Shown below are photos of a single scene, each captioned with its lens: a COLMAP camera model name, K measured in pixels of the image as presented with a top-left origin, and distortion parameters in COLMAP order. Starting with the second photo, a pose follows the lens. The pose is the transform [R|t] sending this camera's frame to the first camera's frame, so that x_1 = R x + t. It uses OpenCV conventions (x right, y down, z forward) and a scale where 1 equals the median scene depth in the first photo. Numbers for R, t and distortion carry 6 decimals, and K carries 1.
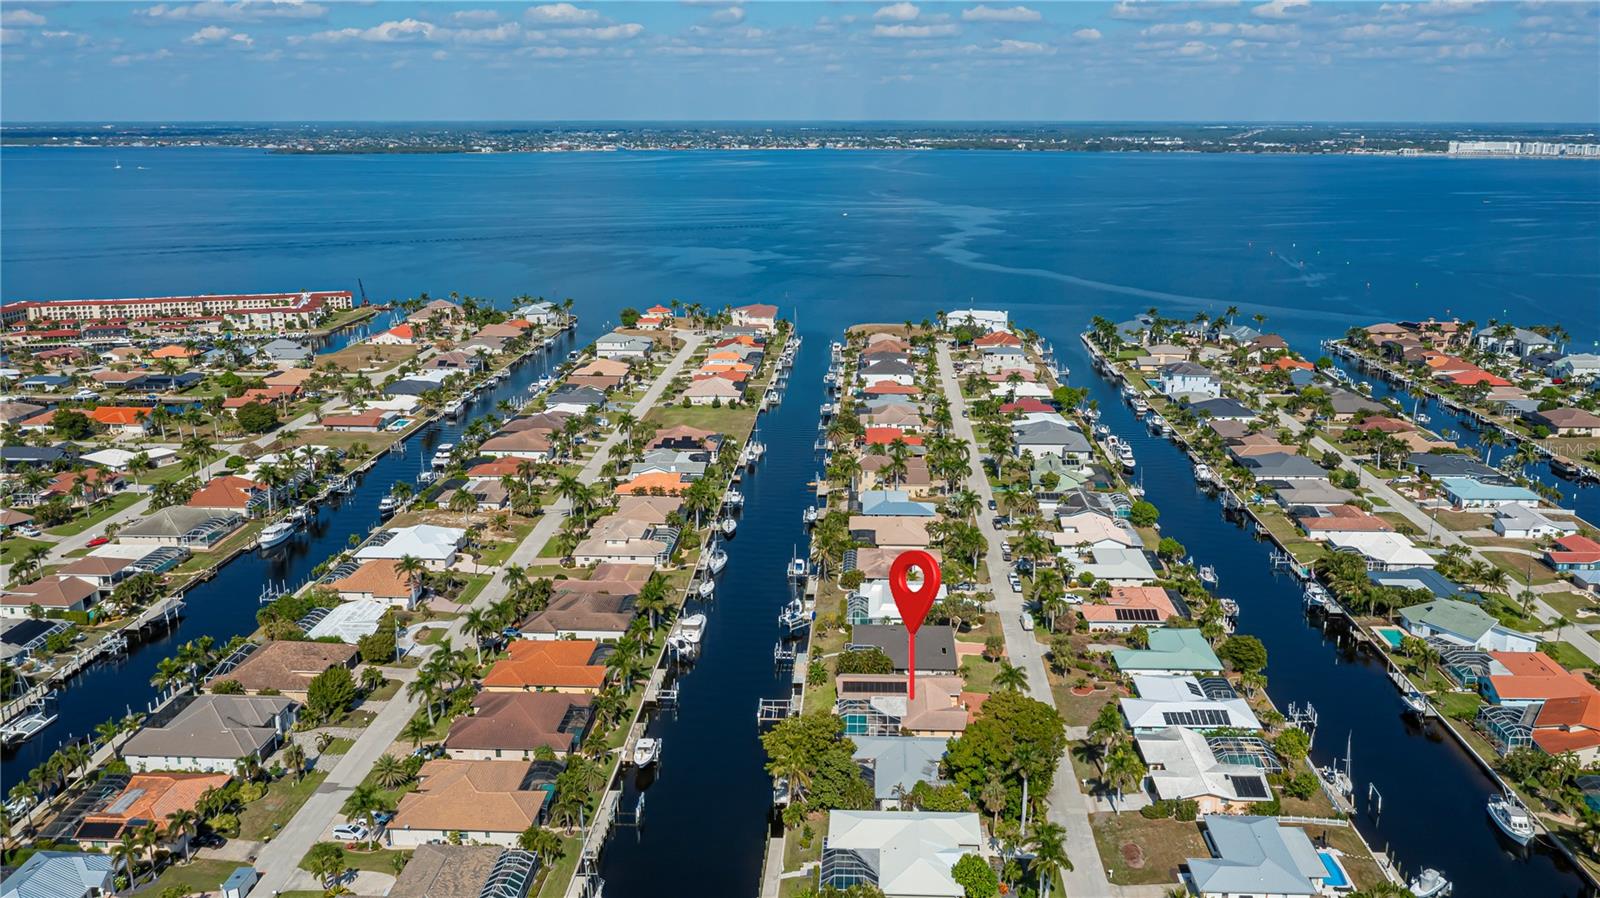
lens RADIAL K [[1252.6, 0, 819.0], [0, 1252.6, 446.9], [0, 0, 1]] dist [-0.006885, -0.001224]
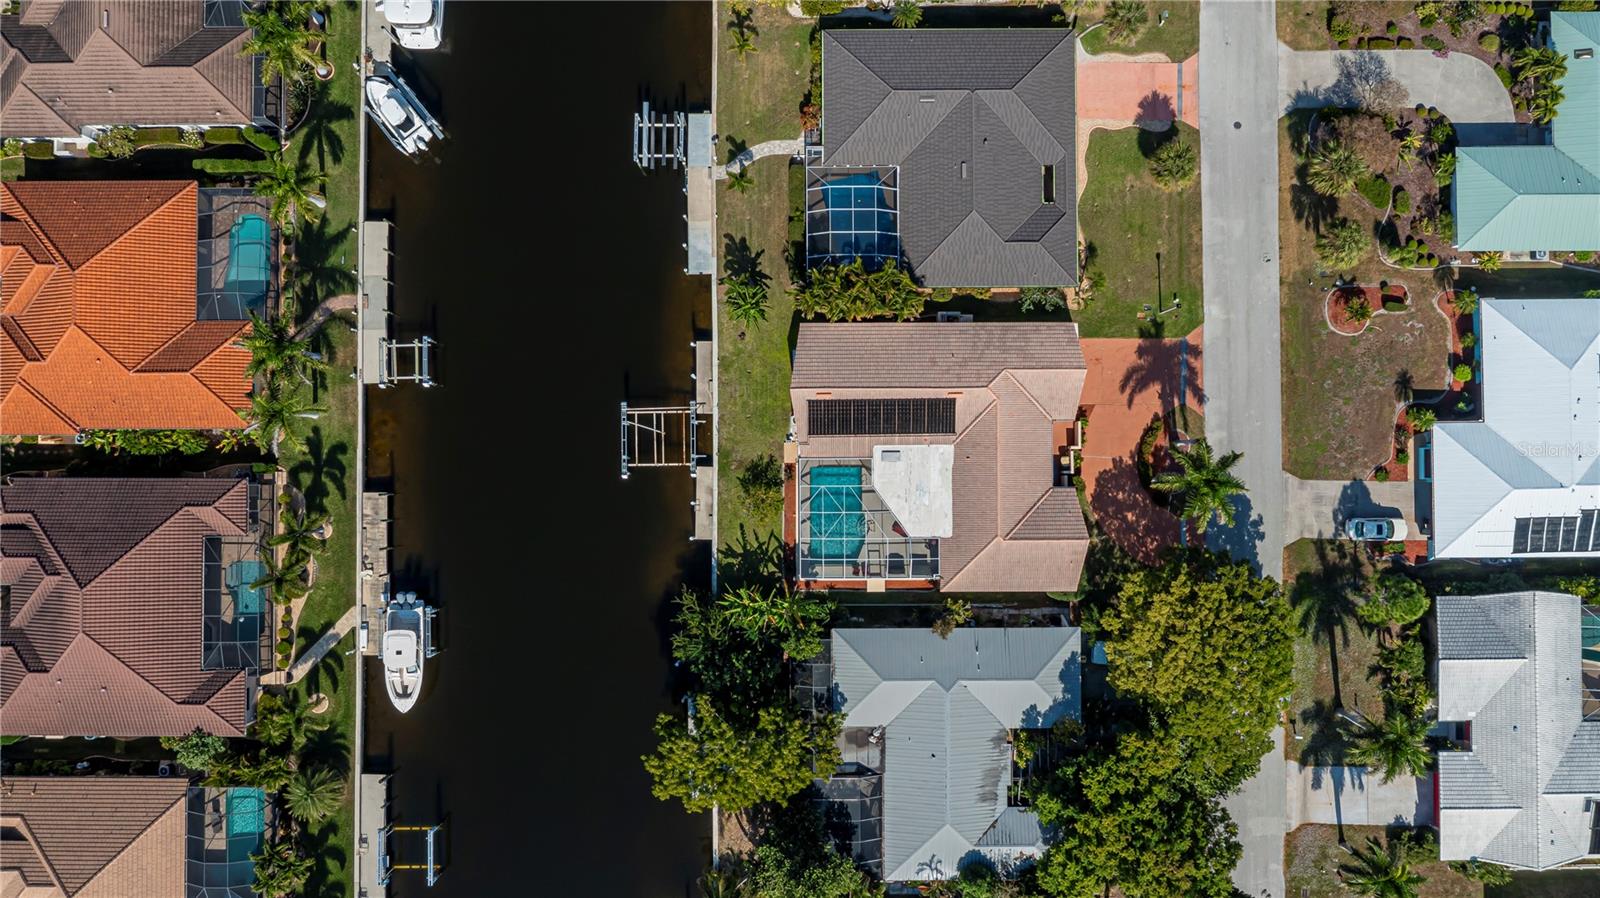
lens RADIAL K [[1311.2, 0, 794.7], [0, 1311.2, 433.3], [0, 0, 1]] dist [-0.012665, -0.005568]
pose [[0.998894, -0.046391, -0.007639, 0.015886], [0.020617, 0.286180, 0.957954, -0.219076], [-0.042255, -0.957052, 0.286820, 0.778579]]
